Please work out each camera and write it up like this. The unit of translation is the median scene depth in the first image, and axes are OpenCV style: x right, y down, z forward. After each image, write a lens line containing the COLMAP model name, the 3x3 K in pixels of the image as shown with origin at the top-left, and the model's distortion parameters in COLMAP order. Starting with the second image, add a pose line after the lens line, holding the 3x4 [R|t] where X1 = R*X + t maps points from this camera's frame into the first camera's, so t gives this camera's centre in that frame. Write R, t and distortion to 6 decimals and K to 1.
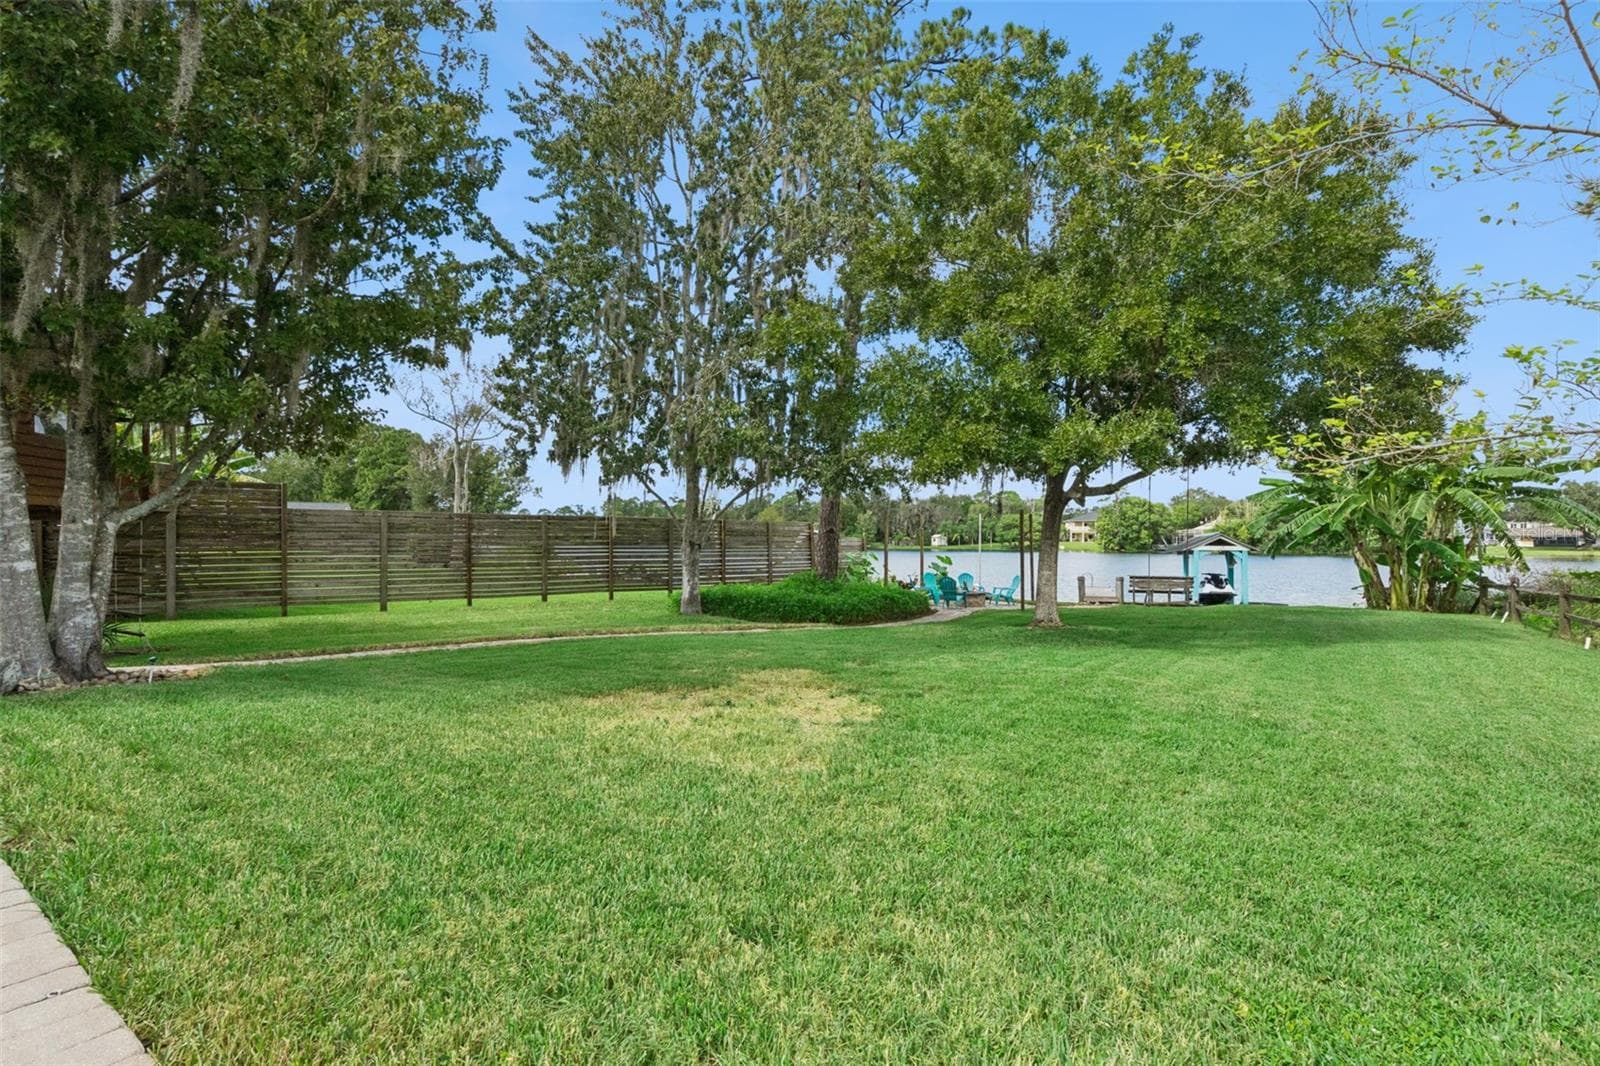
lens RADIAL K [[719.9, 0, 793.6], [0, 719.9, 536.1], [0, 0, 1]] dist [-0.001247, 0.001316]
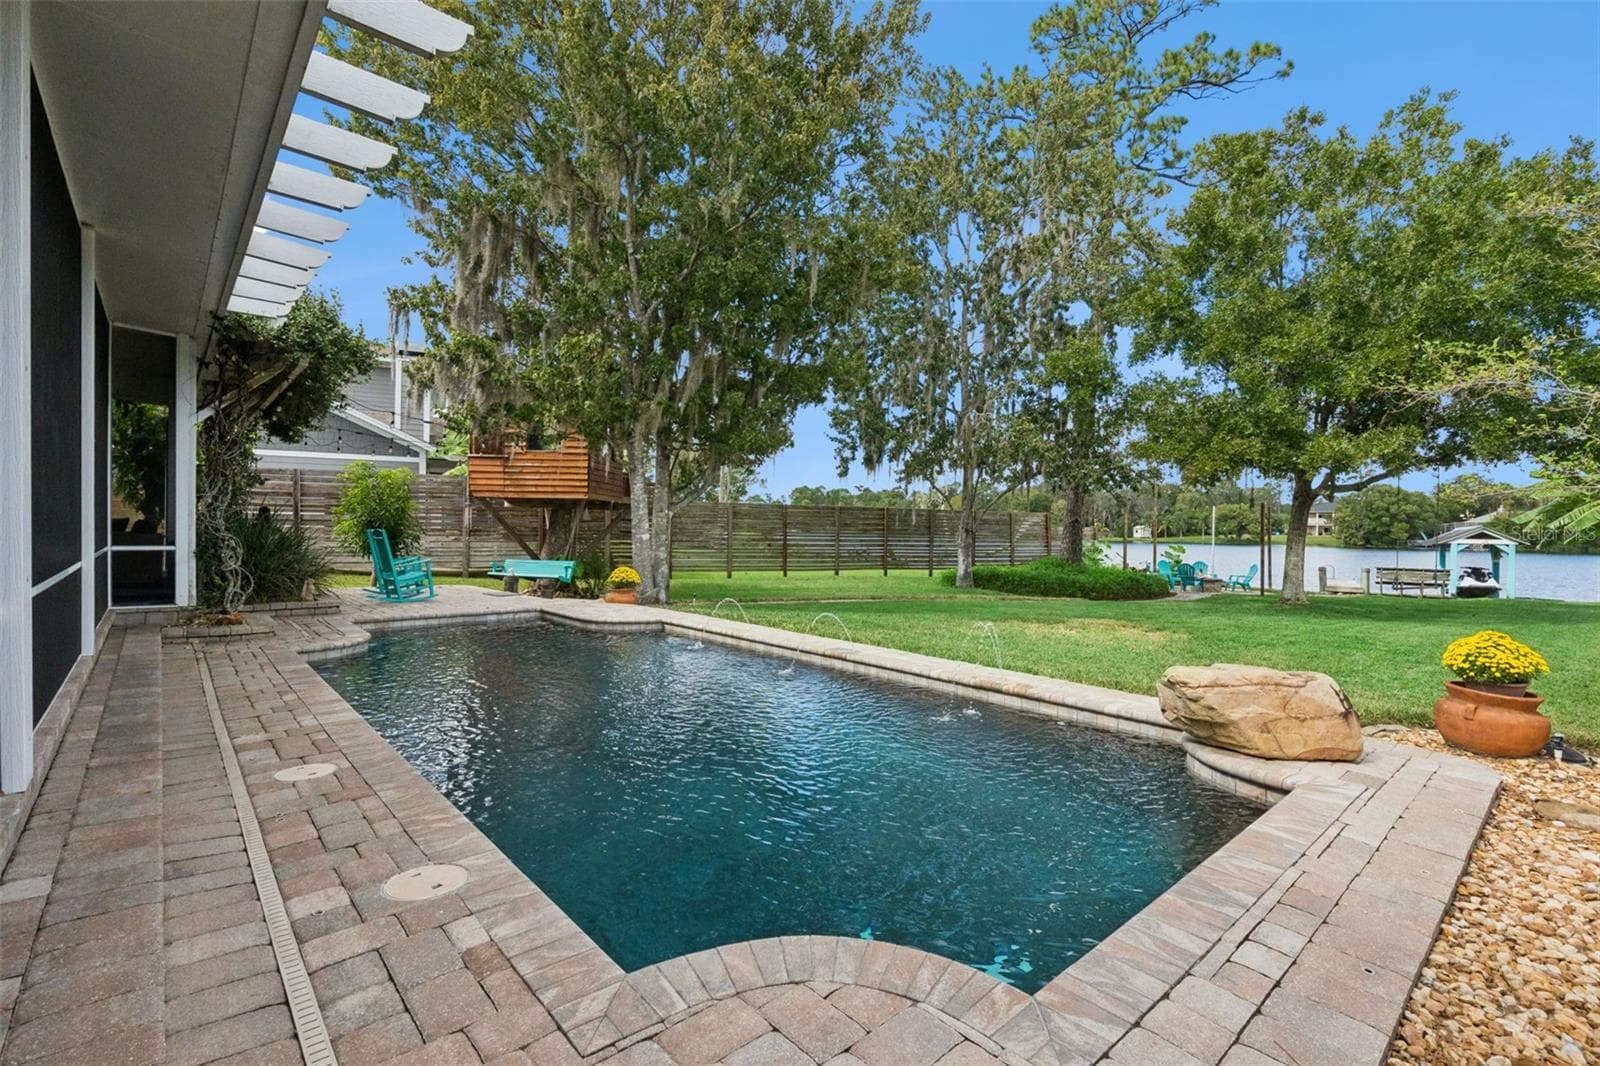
lens RADIAL K [[719.9, 0, 807.9], [0, 719.9, 531.3], [0, 0, 1]] dist [-0.001247, 0.001316]
pose [[0.972911, 0.012800, -0.230826, -0.116901], [-0.010653, 0.999888, 0.010545, 0.002185], [0.230935, -0.007801, 0.972938, -0.251287]]
